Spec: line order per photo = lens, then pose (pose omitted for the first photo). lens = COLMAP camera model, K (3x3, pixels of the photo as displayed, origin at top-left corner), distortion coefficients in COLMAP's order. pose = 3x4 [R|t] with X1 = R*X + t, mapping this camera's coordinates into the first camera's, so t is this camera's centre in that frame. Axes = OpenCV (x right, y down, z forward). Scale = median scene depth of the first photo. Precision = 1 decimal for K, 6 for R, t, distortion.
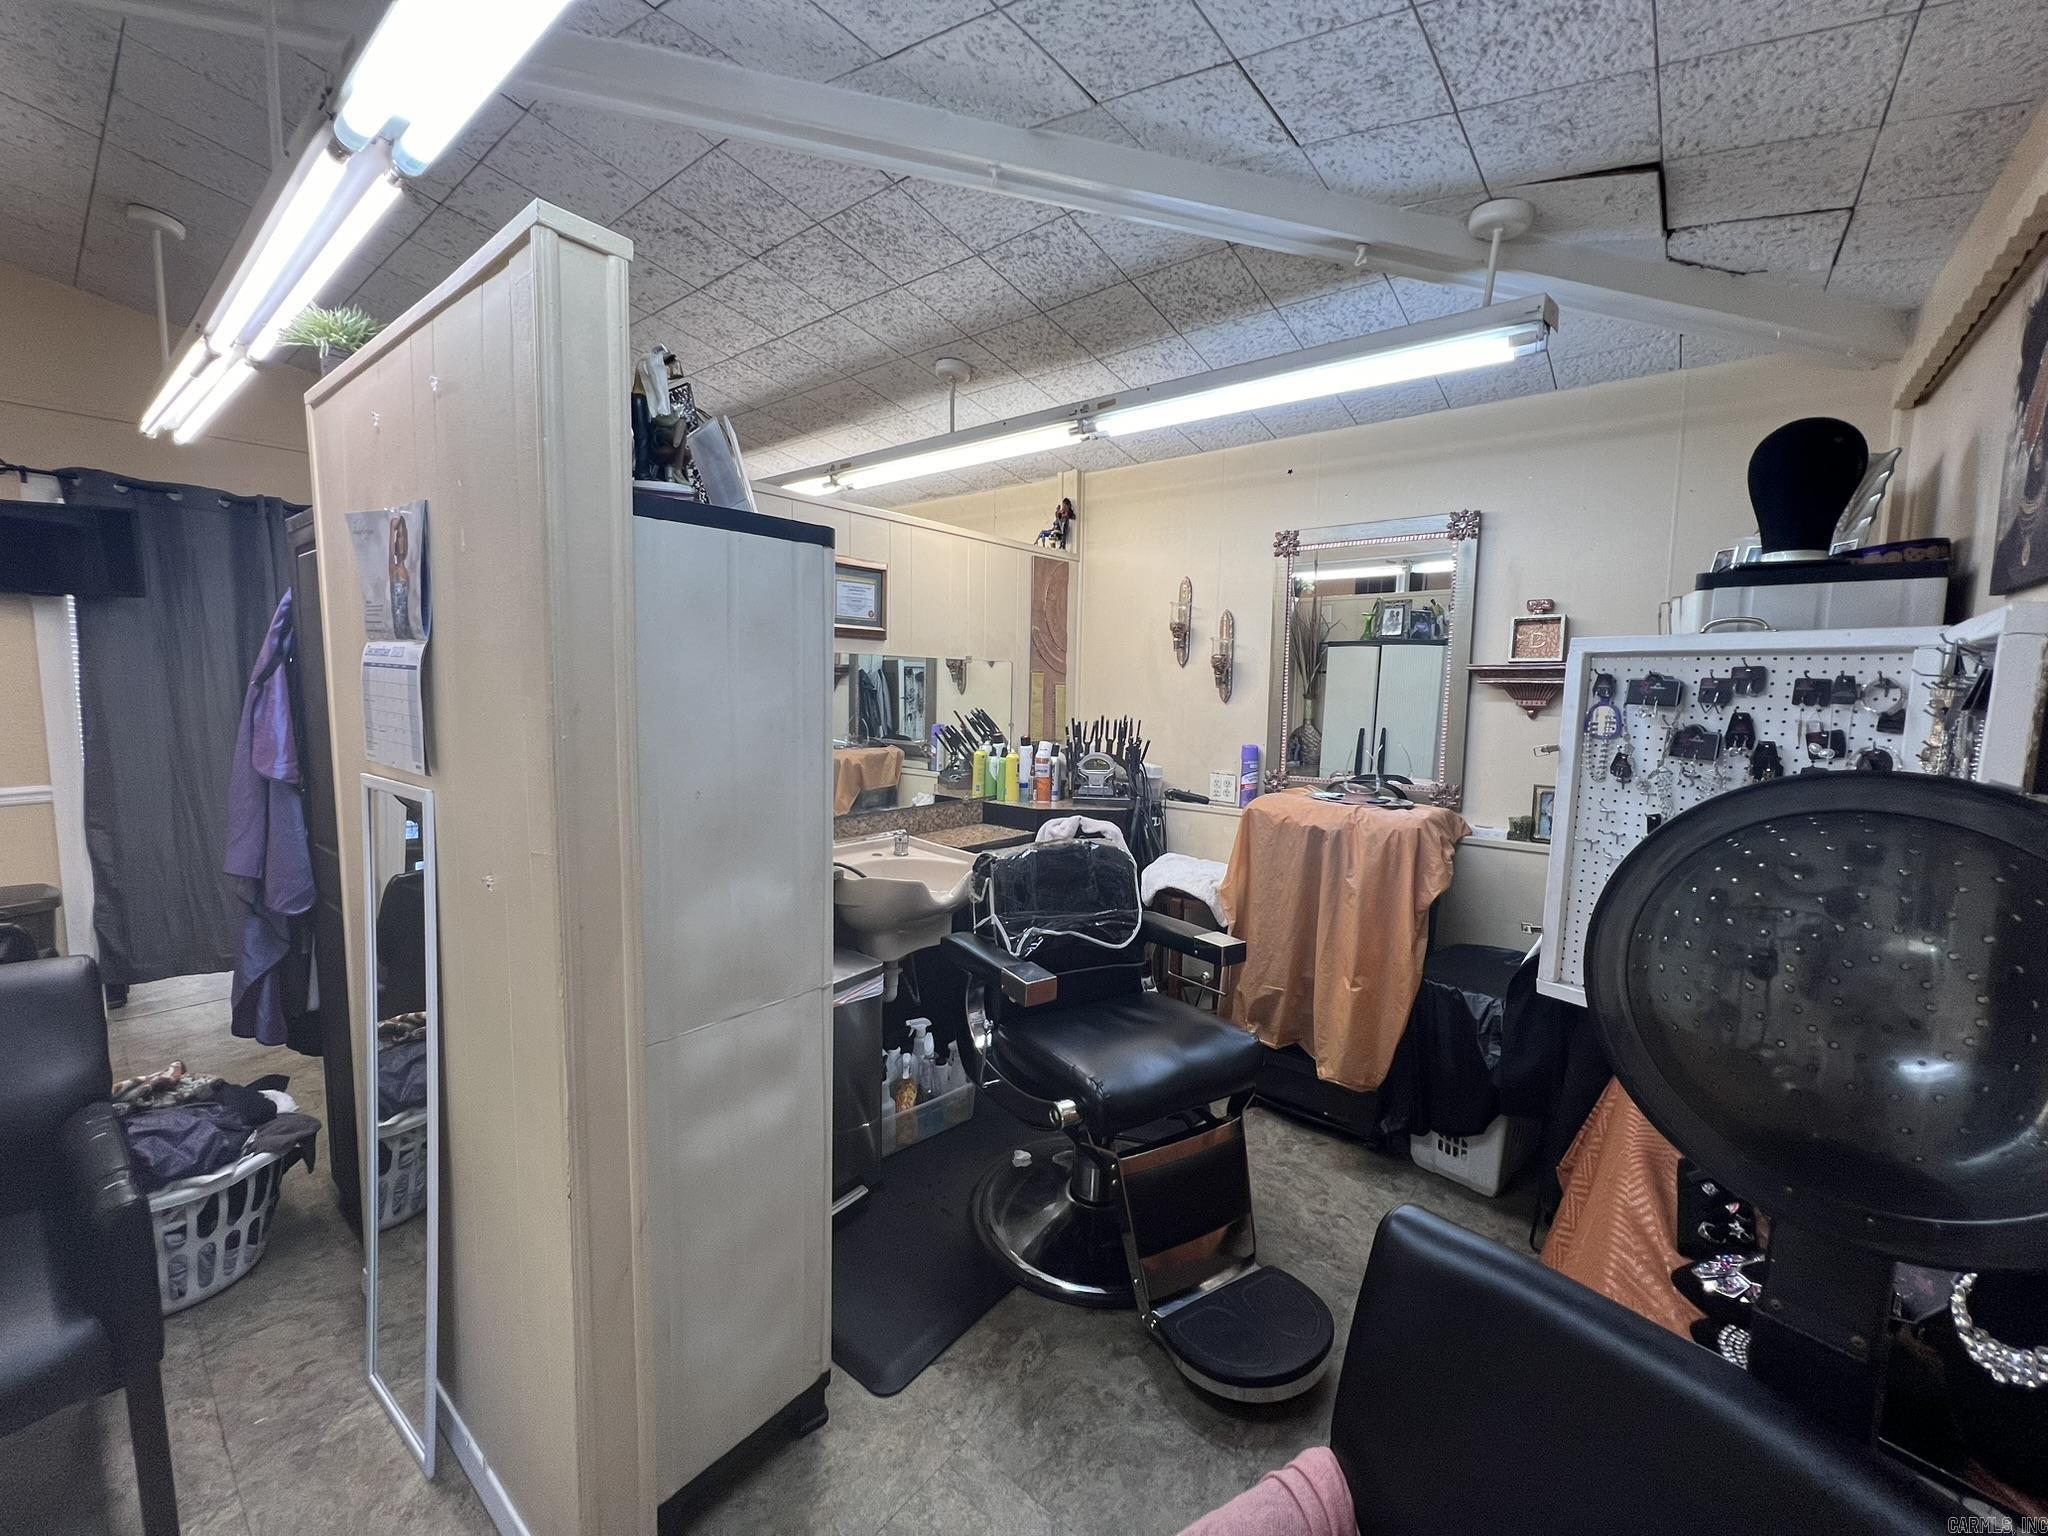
lens RADIAL K [[817.1, 0, 1019.8], [0, 817.1, 761.0], [0, 0, 1]] dist [-0.000982, 0.000213]
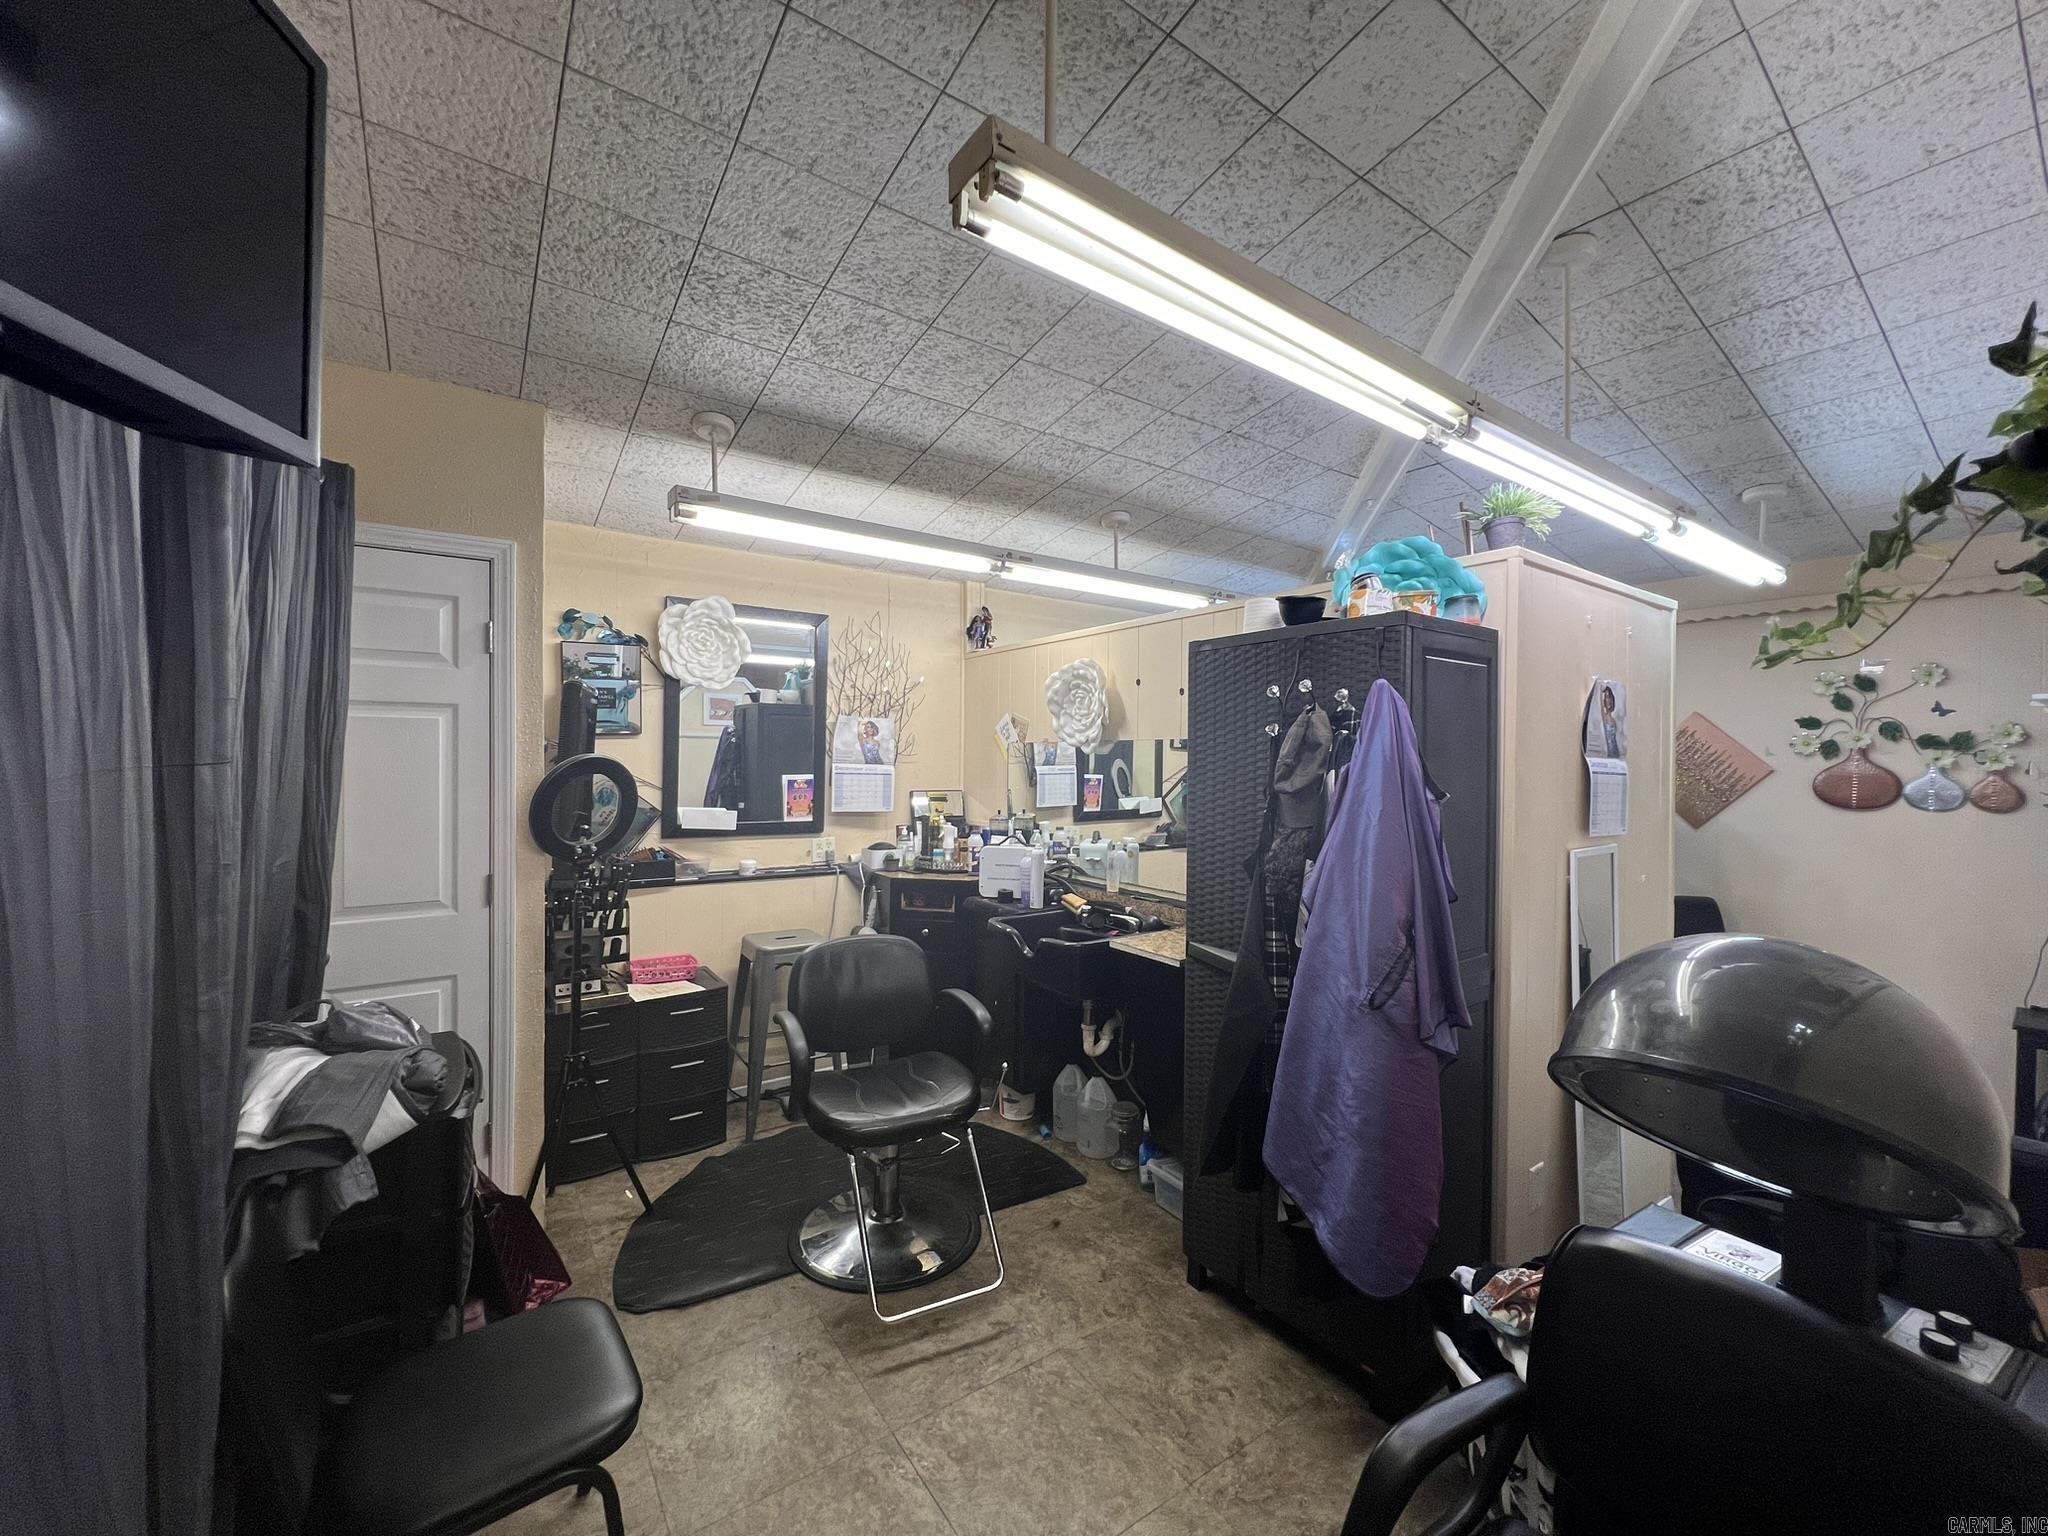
lens RADIAL K [[817.1, 0, 1019.8], [0, 817.1, 761.0], [0, 0, 1]] dist [-0.000982, 0.000213]
pose [[0.267046, -0.020495, 0.963466, -1.317781], [0.091789, 0.995769, -0.004259, -0.119920], [-0.959303, 0.089573, 0.267797, 0.835743]]
